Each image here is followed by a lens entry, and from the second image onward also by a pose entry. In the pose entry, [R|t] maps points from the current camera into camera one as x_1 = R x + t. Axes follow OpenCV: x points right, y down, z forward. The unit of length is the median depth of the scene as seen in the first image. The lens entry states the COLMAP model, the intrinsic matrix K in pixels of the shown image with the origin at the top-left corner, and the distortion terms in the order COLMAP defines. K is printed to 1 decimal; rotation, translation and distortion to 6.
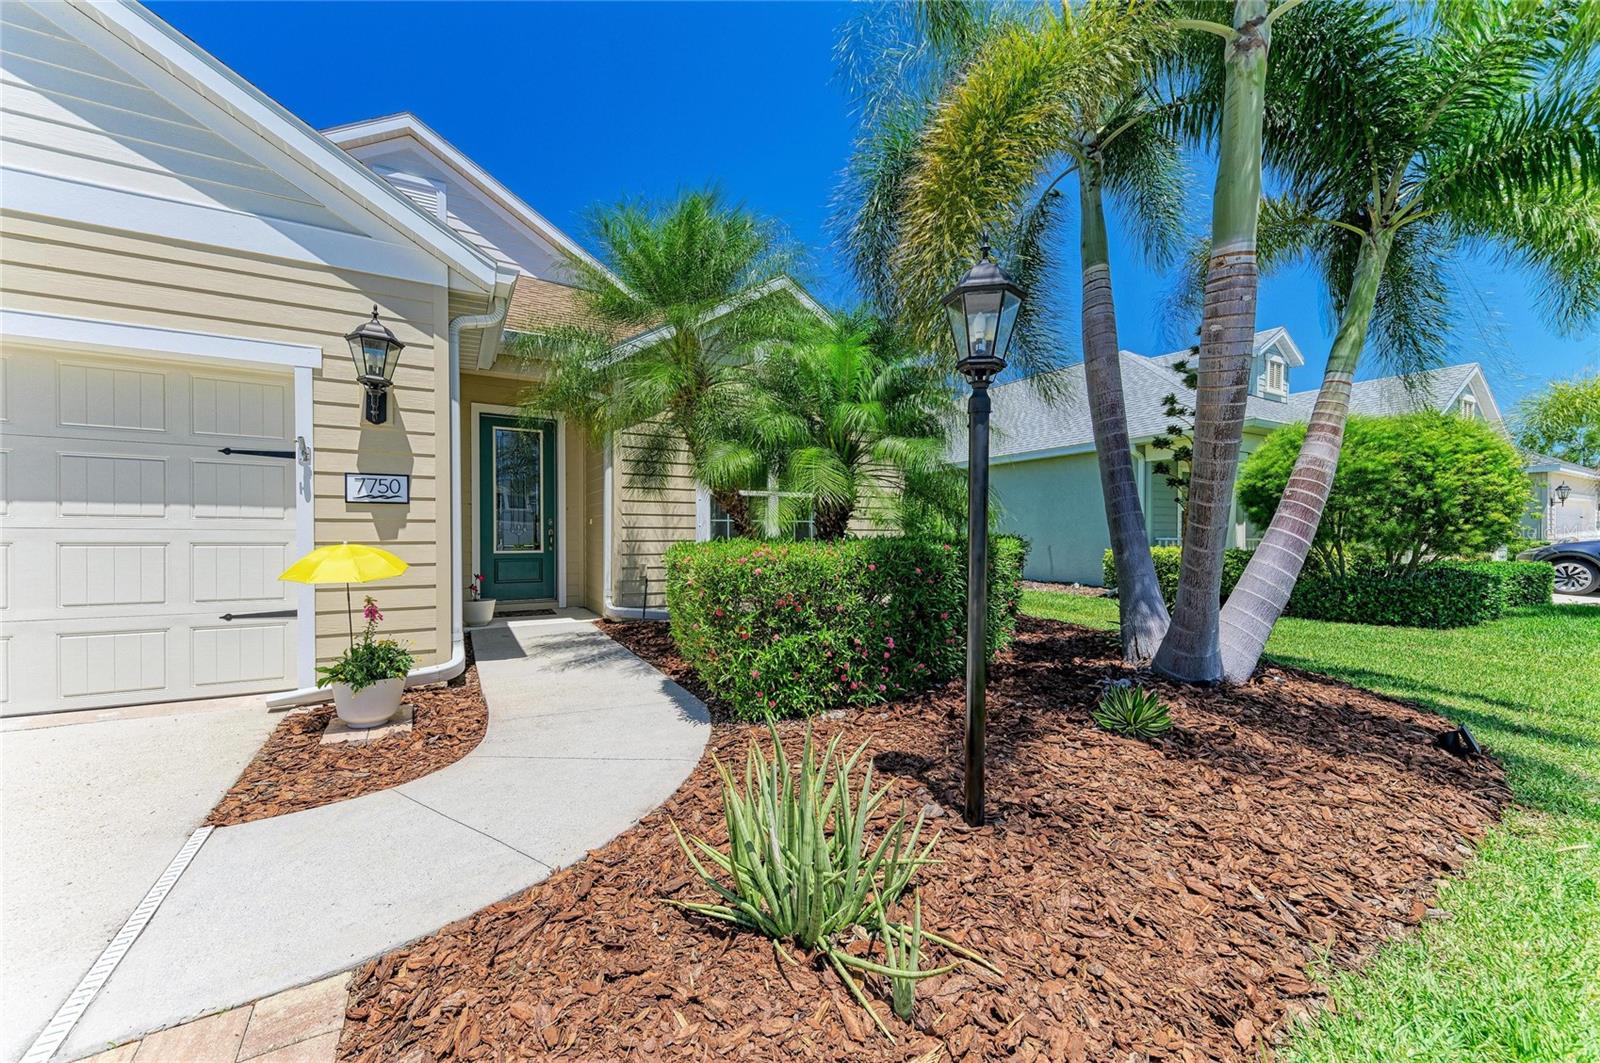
lens RADIAL K [[632.1, 0, 813.0], [0, 632.1, 541.8], [0, 0, 1]] dist [0.017913, -0.000521]
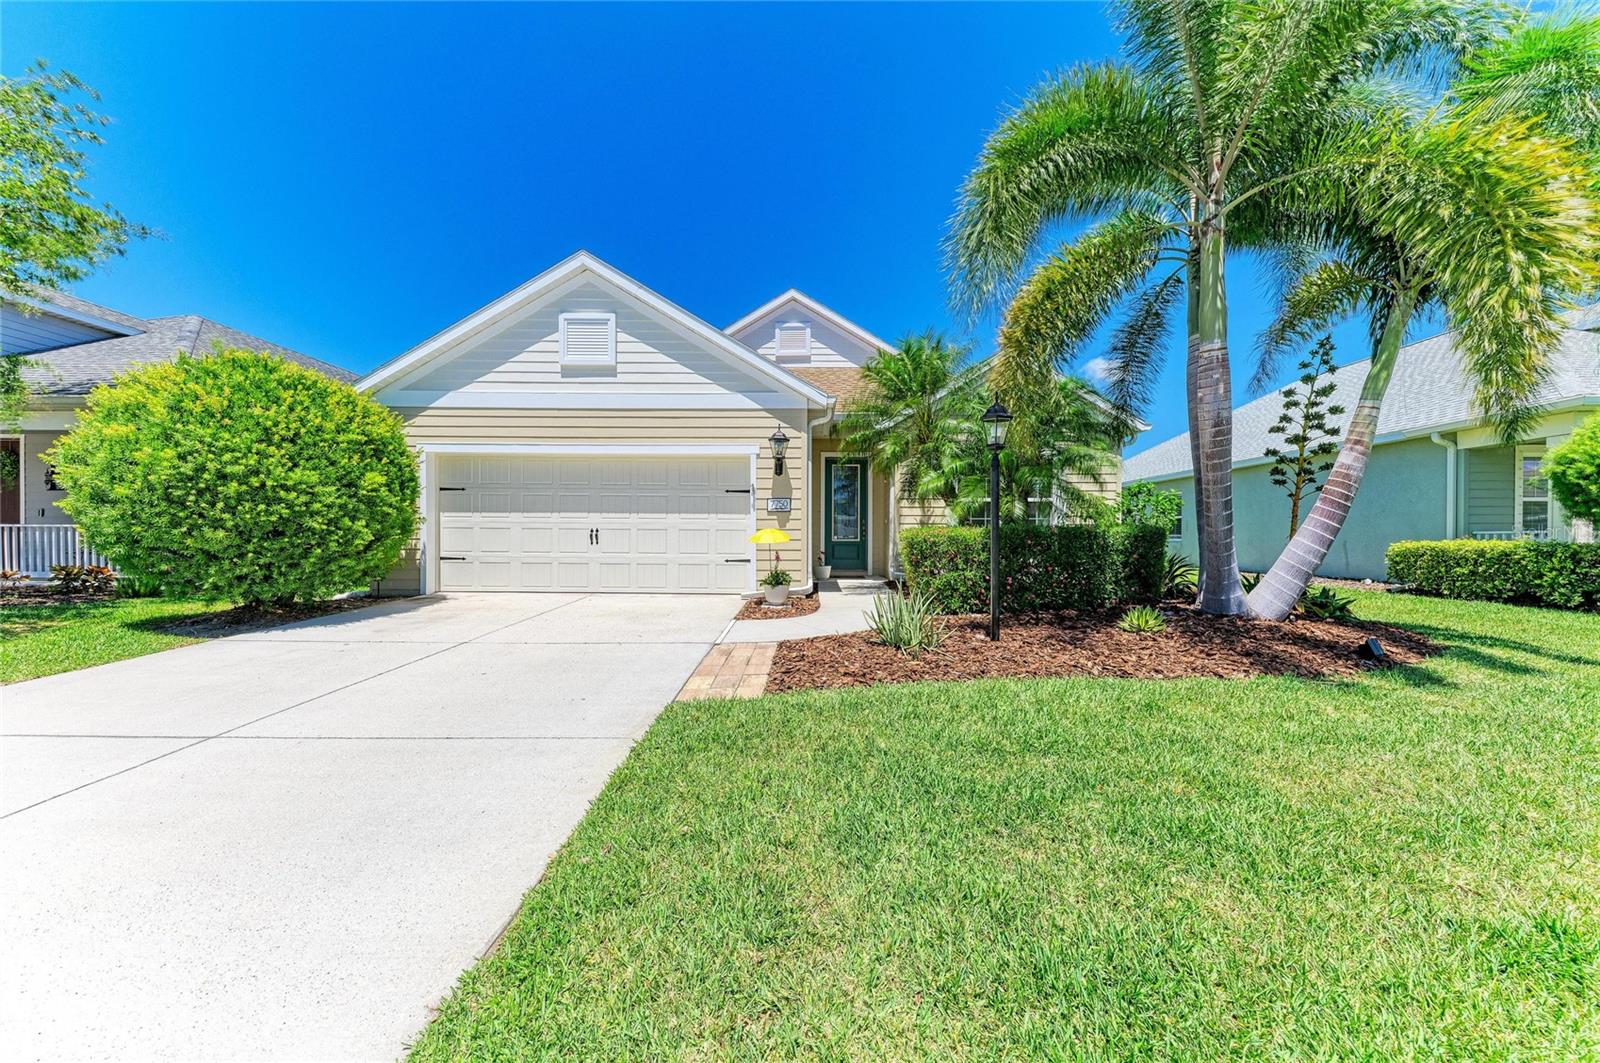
lens RADIAL K [[592.0, 0, 802.8], [0, 592.0, 541.3], [0, 0, 1]] dist [0.009151, -0.000064]
pose [[0.856735, 0.002992, -0.515748, 0.467322], [-0.006349, 0.999969, -0.004746, 0.054062], [0.515718, 0.007340, 0.856727, -0.748242]]
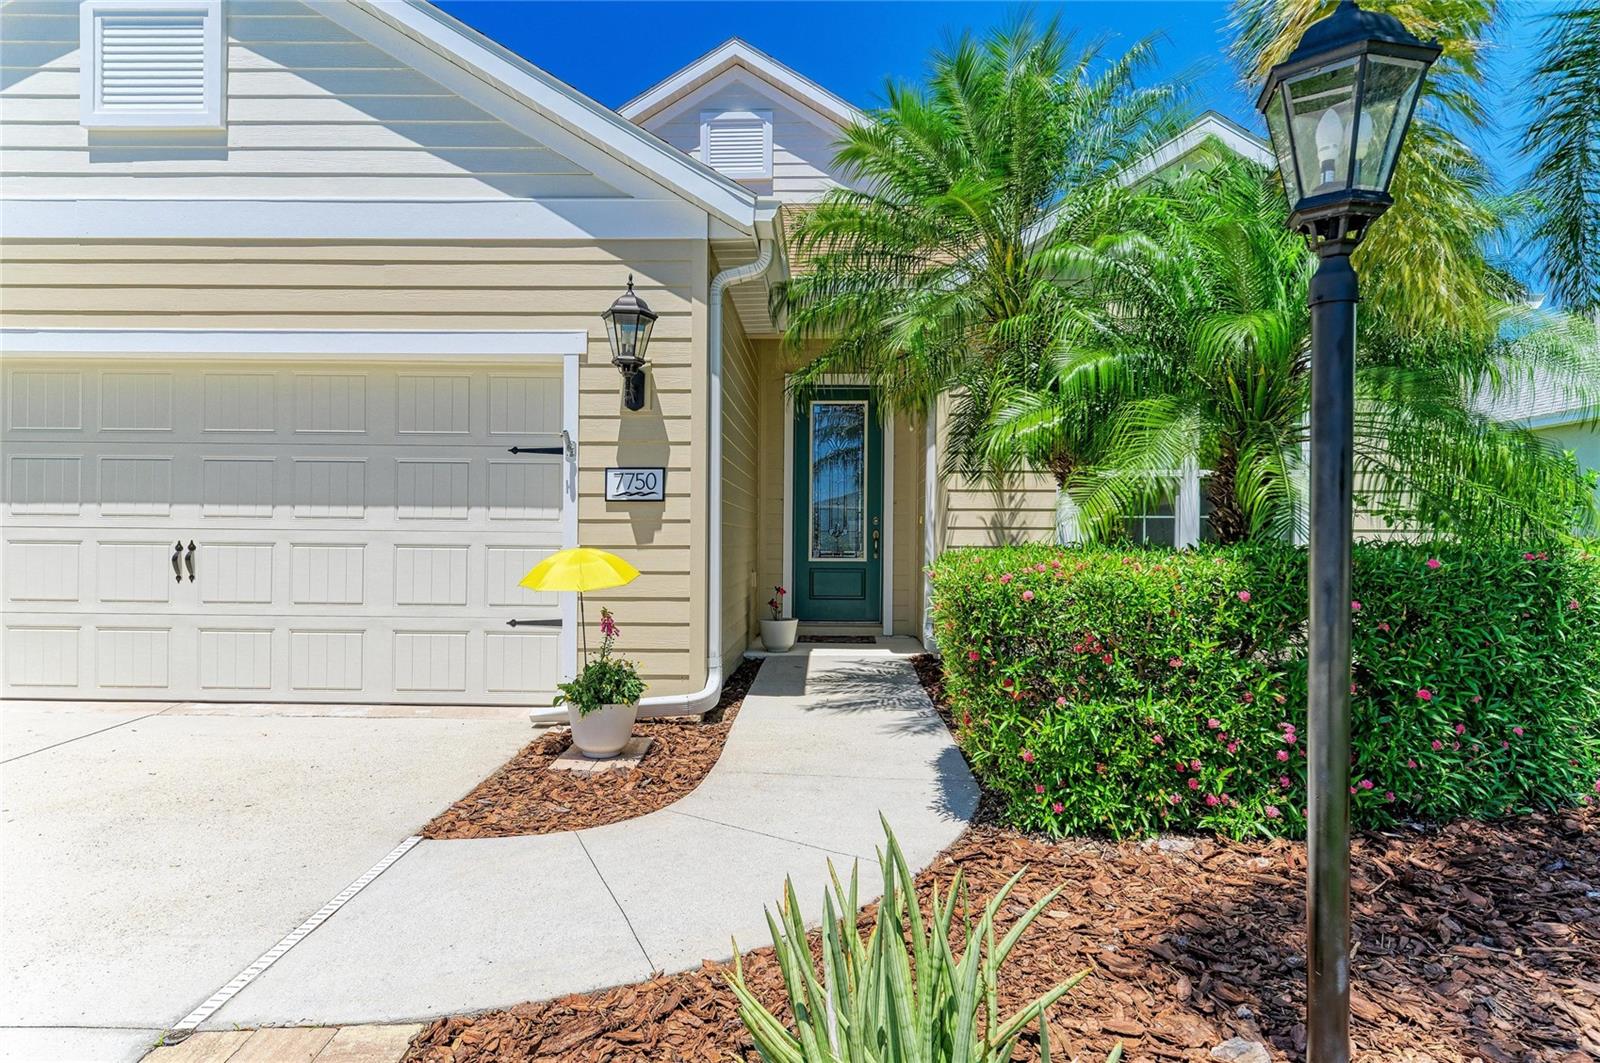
lens RADIAL K [[901.4, 0, 801.1], [0, 901.4, 539.2], [0, 0, 1]] dist [0.034861, -0.001858]
pose [[0.845980, 0.003268, -0.533204, 0.174938], [-0.009531, 0.999914, -0.008994, -0.000076], [0.533129, 0.012691, 0.845939, 0.084906]]
